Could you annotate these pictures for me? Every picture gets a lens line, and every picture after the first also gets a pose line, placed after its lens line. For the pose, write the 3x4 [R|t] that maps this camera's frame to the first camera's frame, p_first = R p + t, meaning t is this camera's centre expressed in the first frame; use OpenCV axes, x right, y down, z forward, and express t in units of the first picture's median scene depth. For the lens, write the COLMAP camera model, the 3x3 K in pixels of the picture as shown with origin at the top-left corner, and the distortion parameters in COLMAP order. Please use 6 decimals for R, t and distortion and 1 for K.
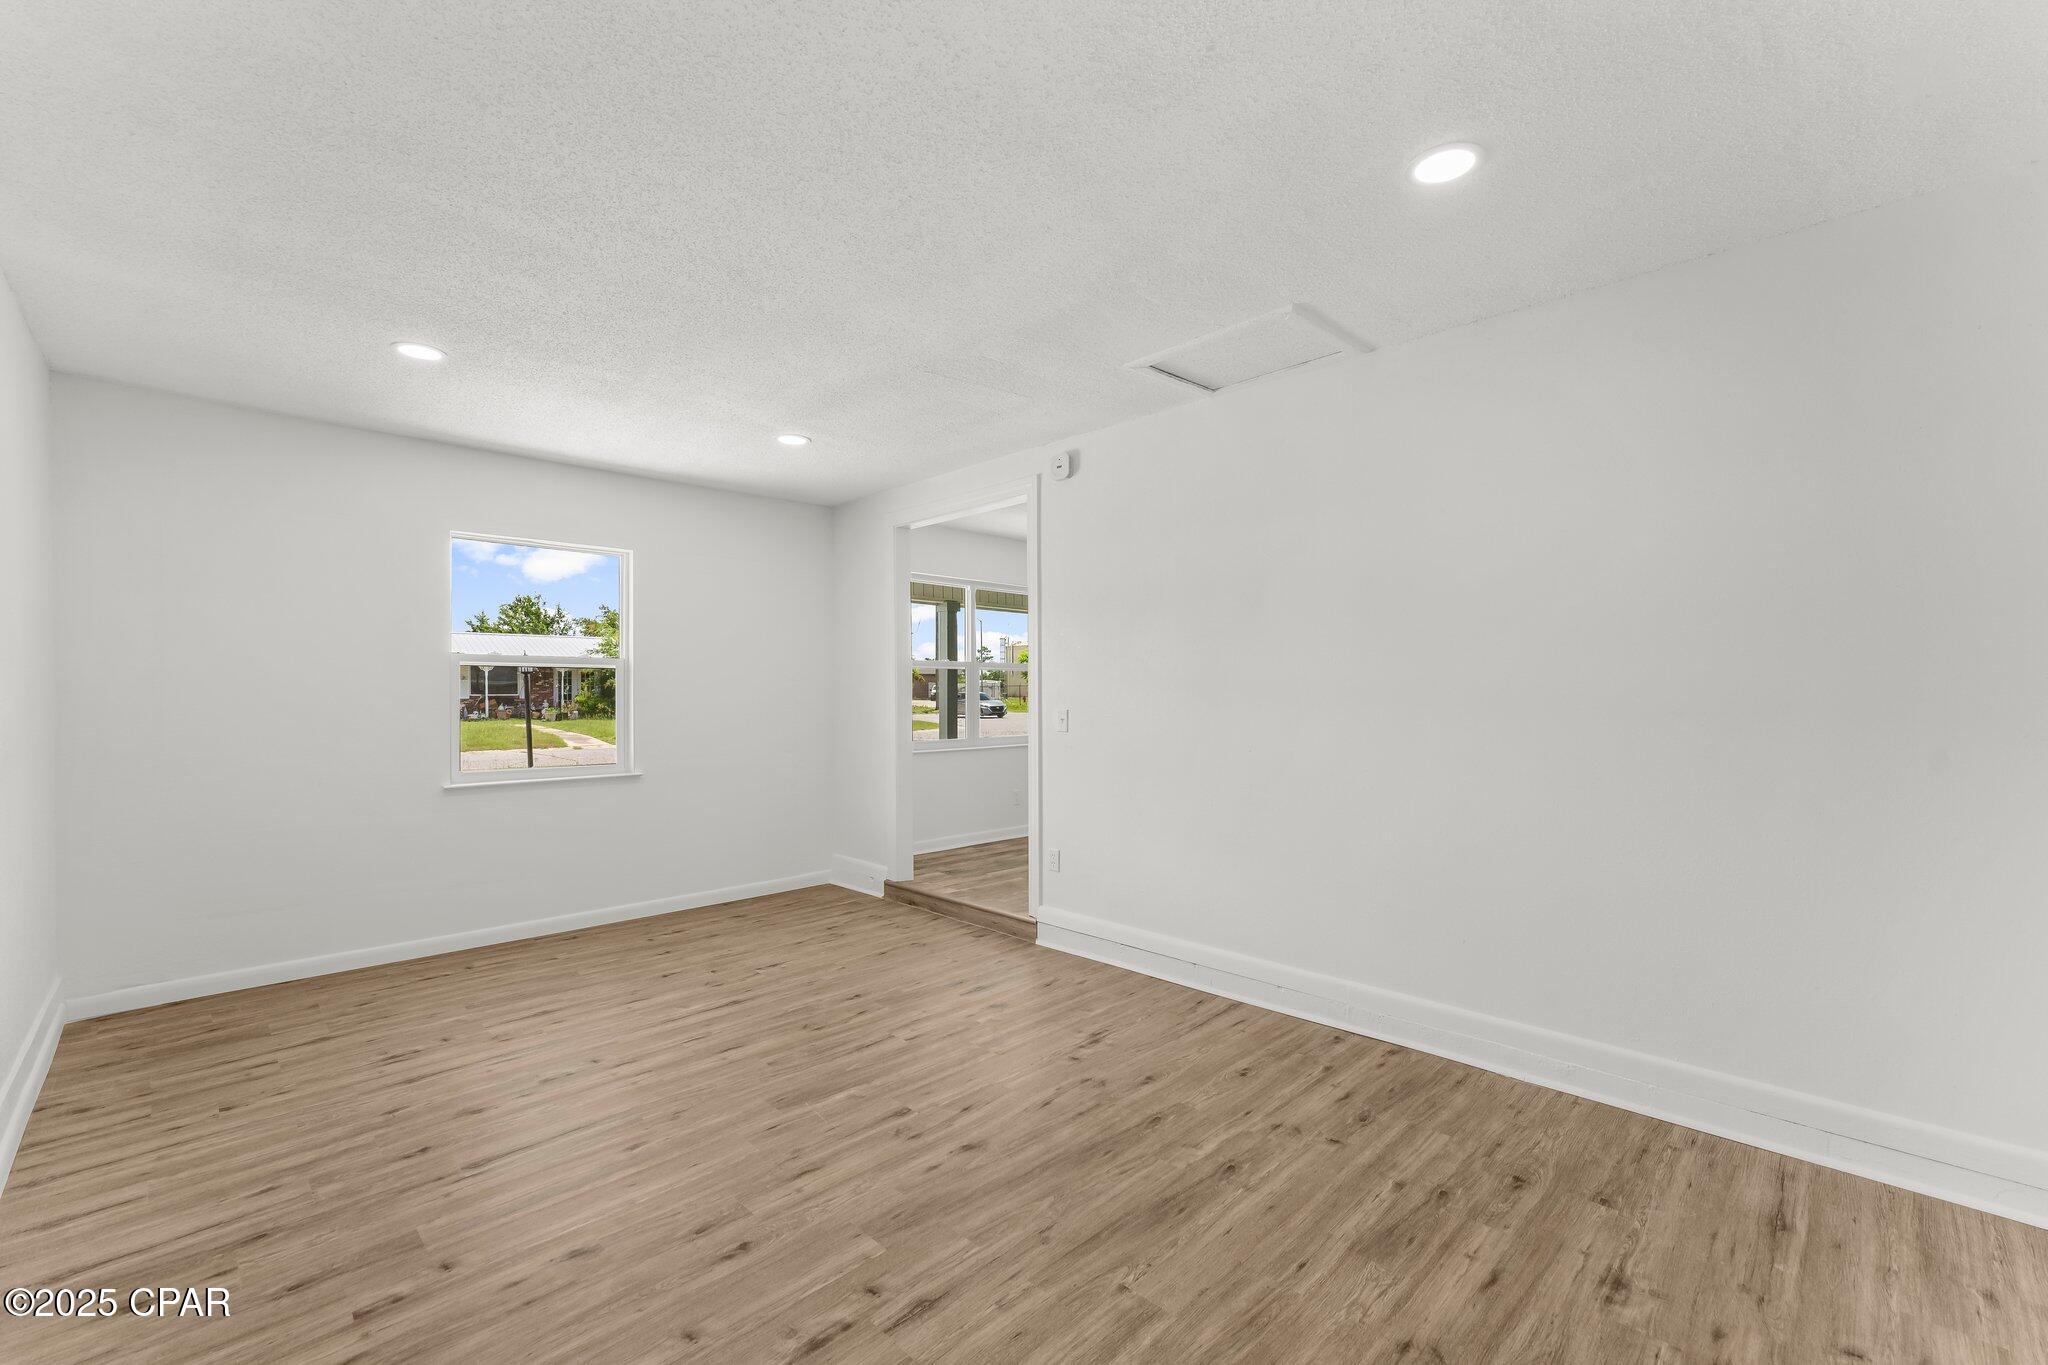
lens RADIAL K [[852.8, 0, 1024.0], [0, 852.8, 682.5], [0, 0, 1]] dist [-0.001657, -0.000169]
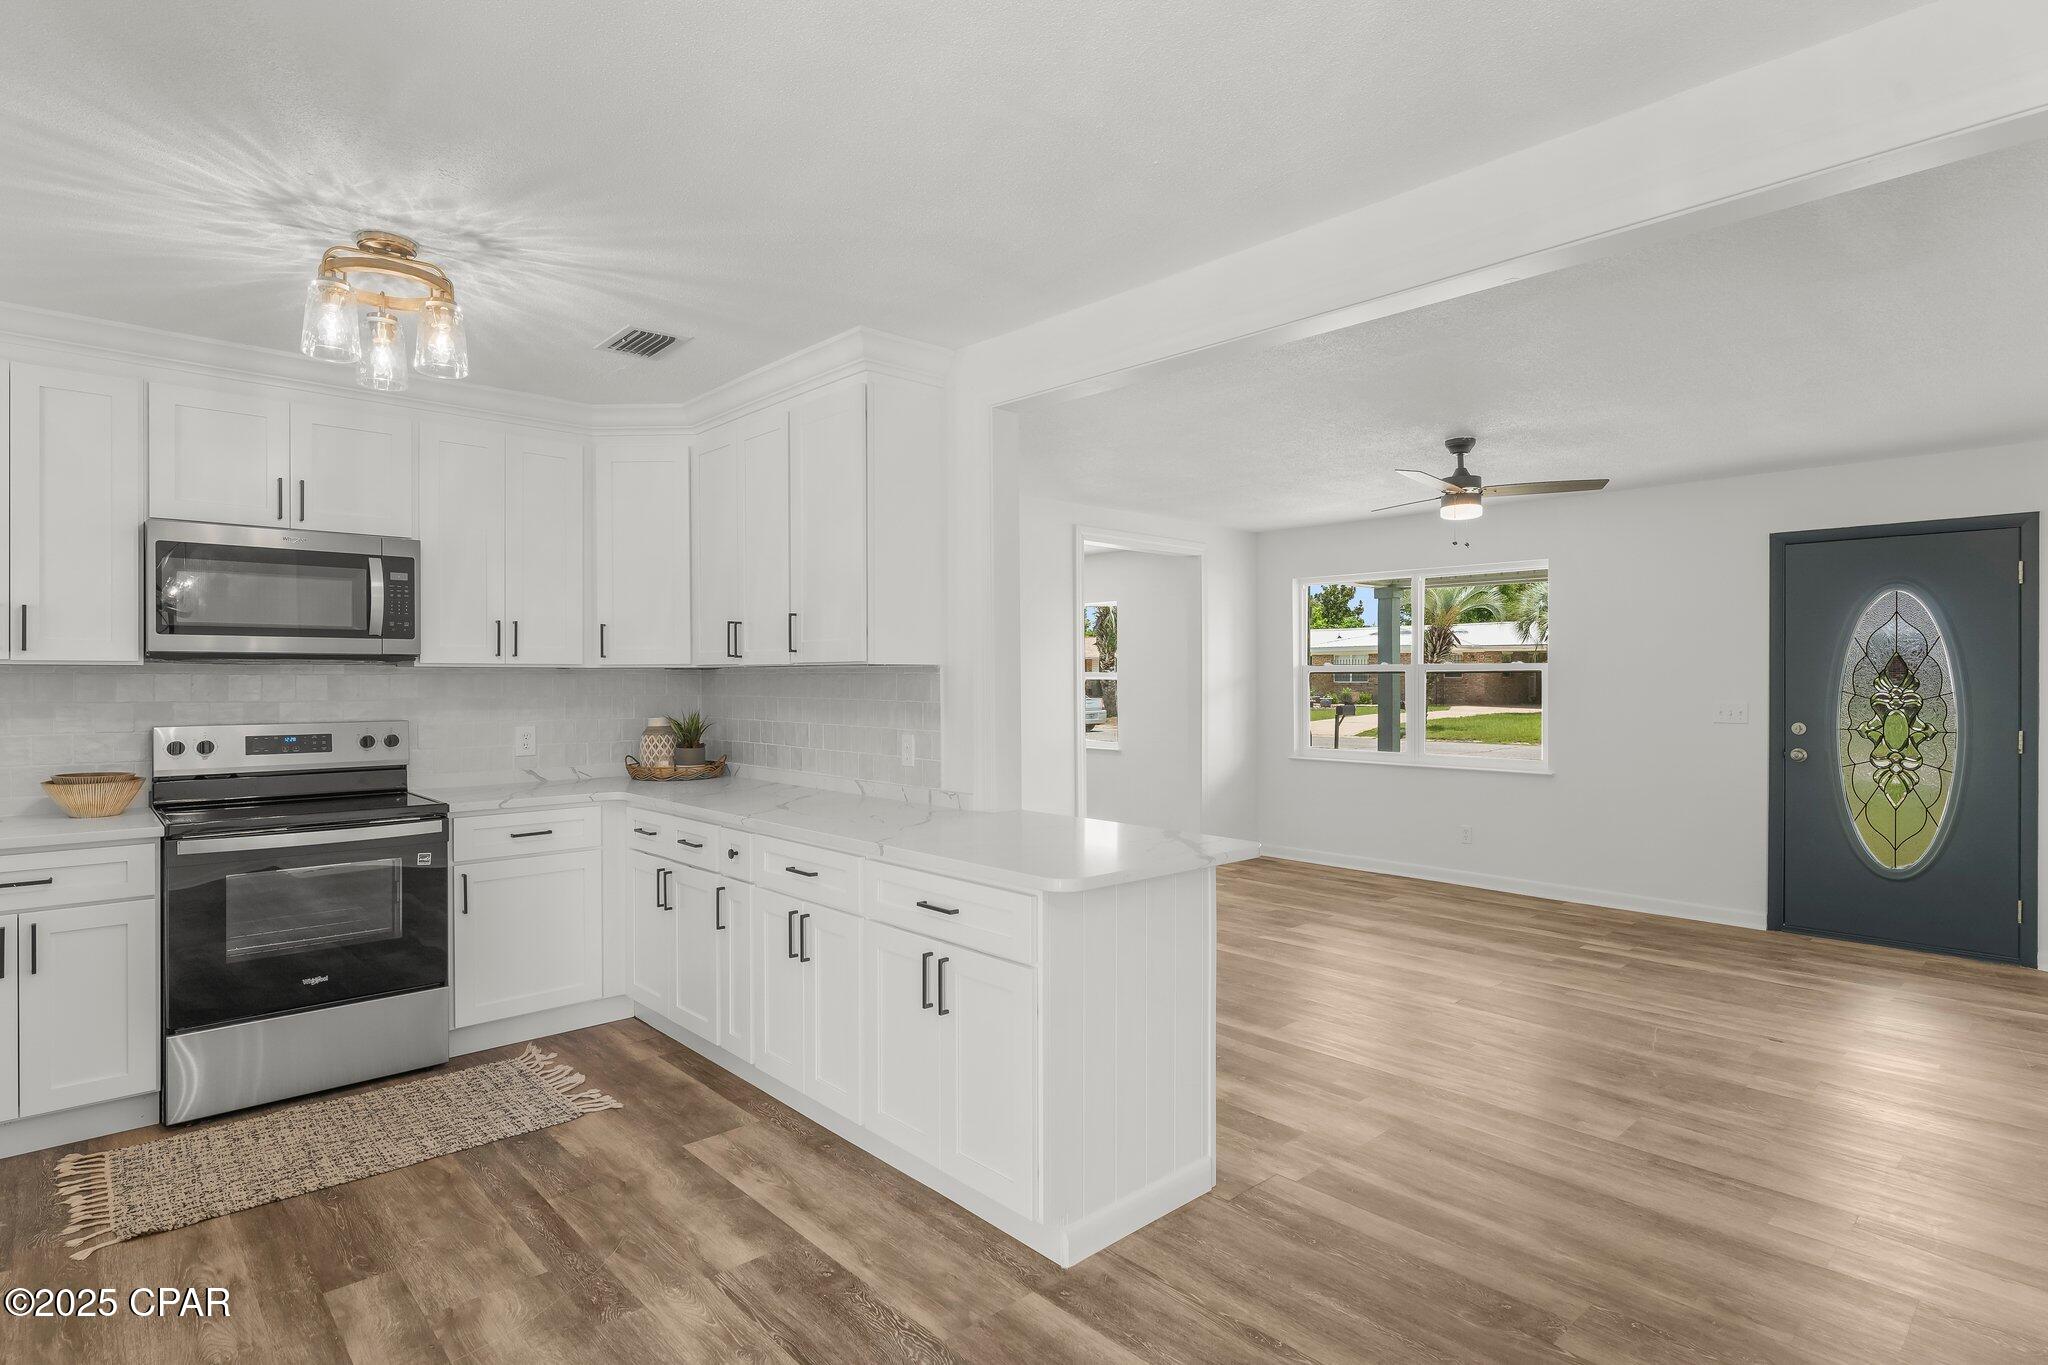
lens RADIAL K [[1049.8, 0, 1026.3], [0, 1049.8, 678.1], [0, 0, 1]] dist [-0.000305, 0.000701]
pose [[-0.029652, 0.002912, -0.999556, 2.636302], [0.011120, 0.999935, 0.002583, -0.047756], [0.999498, -0.011038, -0.029682, 1.648204]]
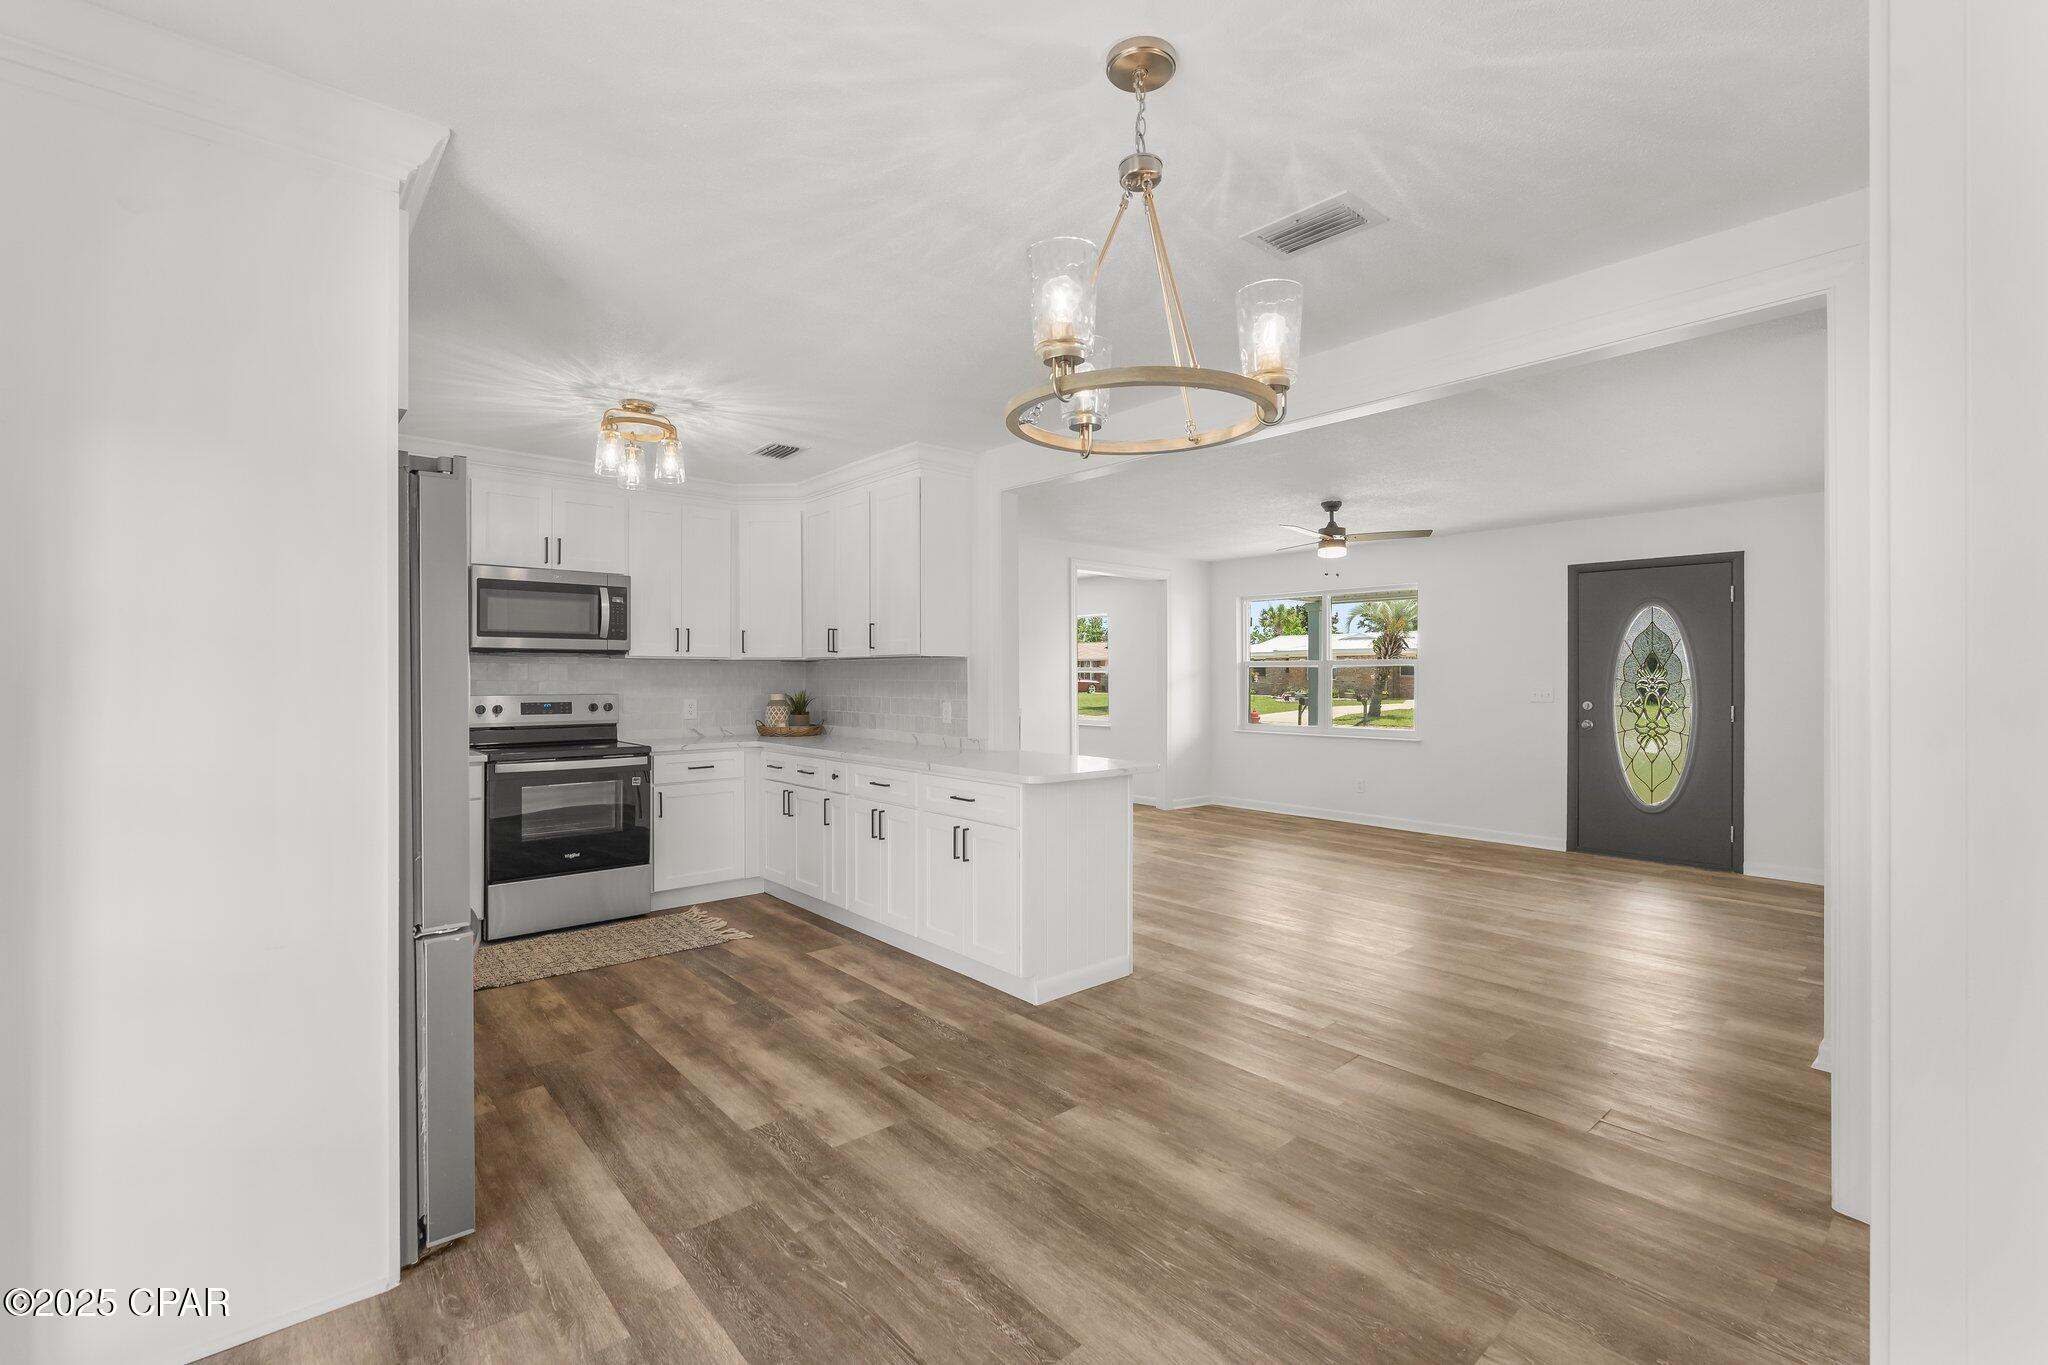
lens RADIAL K [[891.6, 0, 1029.3], [0, 891.6, 669.4], [0, 0, 1]] dist [-0.000079, -0.000063]
pose [[-0.055359, -0.005603, -0.998451, 3.054708], [0.009880, 0.999932, -0.006159, -0.024920], [0.998418, -0.010206, -0.055300, 1.718499]]
